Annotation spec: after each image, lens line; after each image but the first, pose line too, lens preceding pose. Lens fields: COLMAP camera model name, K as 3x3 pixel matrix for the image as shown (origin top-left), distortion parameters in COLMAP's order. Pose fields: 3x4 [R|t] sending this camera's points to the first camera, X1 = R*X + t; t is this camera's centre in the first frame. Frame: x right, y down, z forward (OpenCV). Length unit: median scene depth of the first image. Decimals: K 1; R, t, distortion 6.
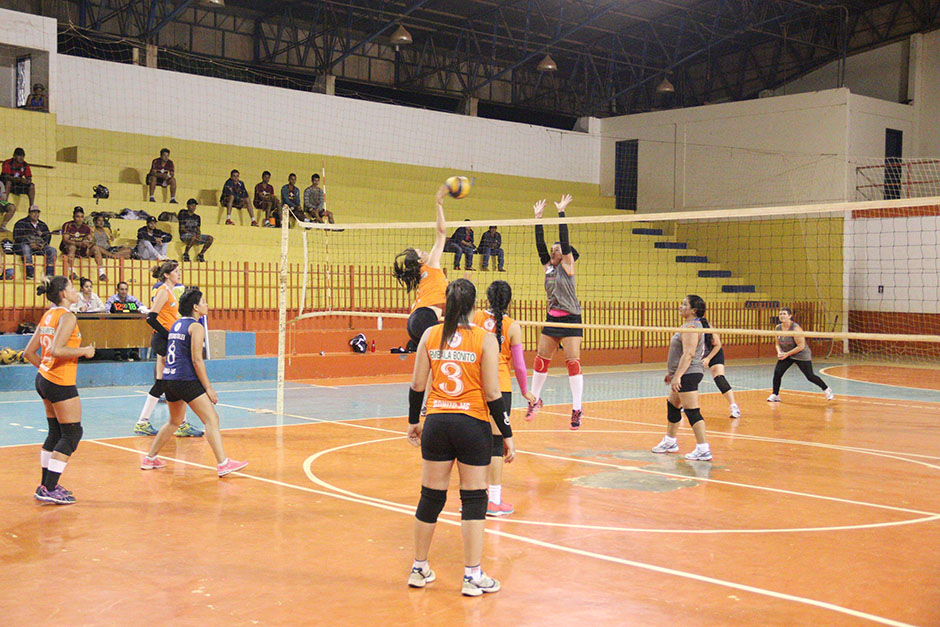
lens RADIAL K [[1242.9, 0, 453.5], [0, 1242.9, 297.9], [0, 0, 1]] dist [0.168299, 0.000000]
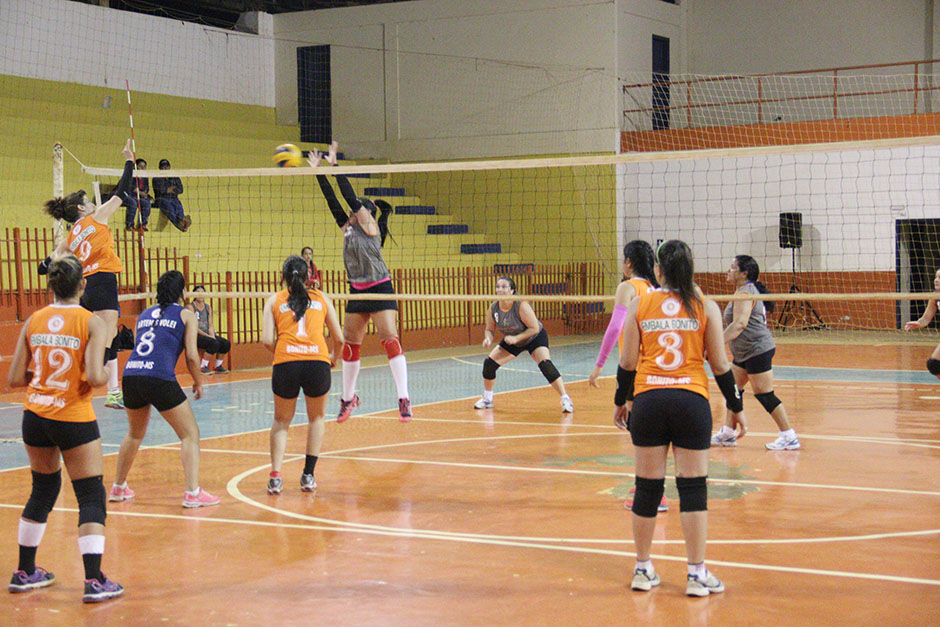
lens RADIAL K [[1771.7, 0, 469.9], [0, 1771.7, 314.3], [0, 0, 1]] dist [0.220369, 0.000000]
pose [[0.965016, -0.035804, 0.259734, -0.185056], [0.028946, 0.999125, 0.030181, -0.000854], [-0.260587, -0.021606, 0.965208, -0.064717]]
